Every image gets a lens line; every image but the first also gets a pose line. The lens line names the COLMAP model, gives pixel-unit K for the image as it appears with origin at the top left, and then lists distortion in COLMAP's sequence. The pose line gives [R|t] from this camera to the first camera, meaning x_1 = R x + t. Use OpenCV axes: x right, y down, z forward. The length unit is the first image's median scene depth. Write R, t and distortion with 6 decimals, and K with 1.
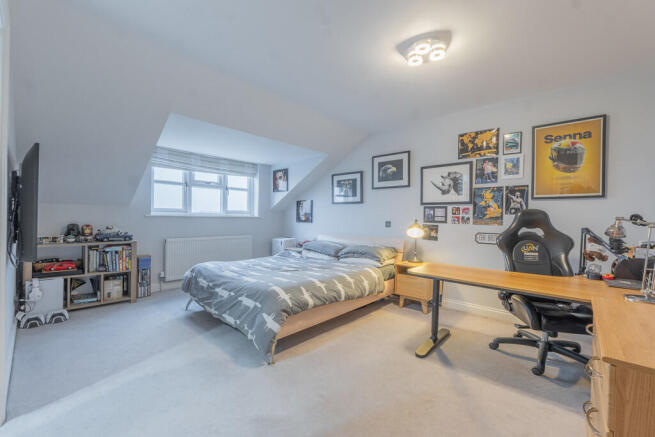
lens RADIAL K [[275.9, 0, 327.5], [0, 275.9, 218.5], [0, 0, 1]] dist [-0.008366, -0.000053]
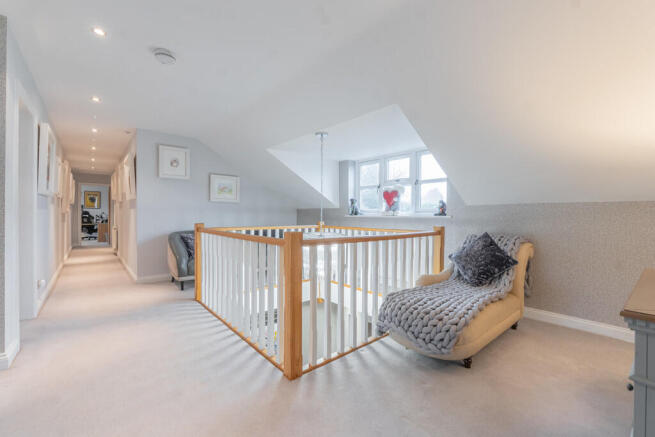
lens RADIAL K [[275.9, 0, 327.5], [0, 275.9, 218.5], [0, 0, 1]] dist [-0.008366, -0.000053]
pose [[0.116282, -0.018059, 0.993052, -3.429702], [-0.005000, 0.999811, 0.018767, -0.011049], [-0.993204, -0.007147, 0.116169, -3.653335]]
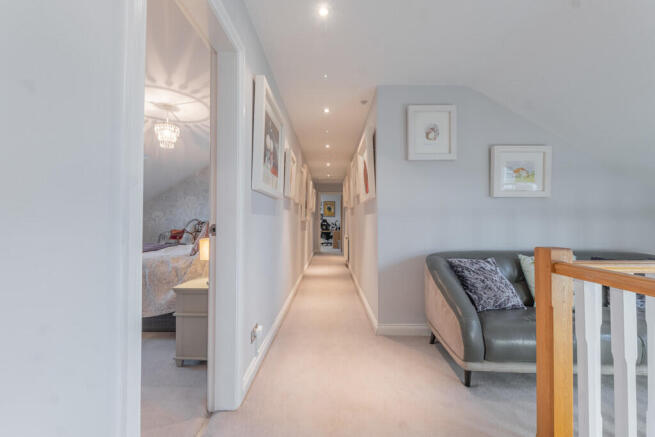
lens RADIAL K [[275.9, 0, 327.5], [0, 275.9, 218.5], [0, 0, 1]] dist [-0.008366, -0.000053]
pose [[0.742395, 0.000724, 0.669962, -2.729085], [0.005513, 0.999959, -0.007190, -0.005283], [-0.669940, 0.009032, 0.742360, -2.937746]]
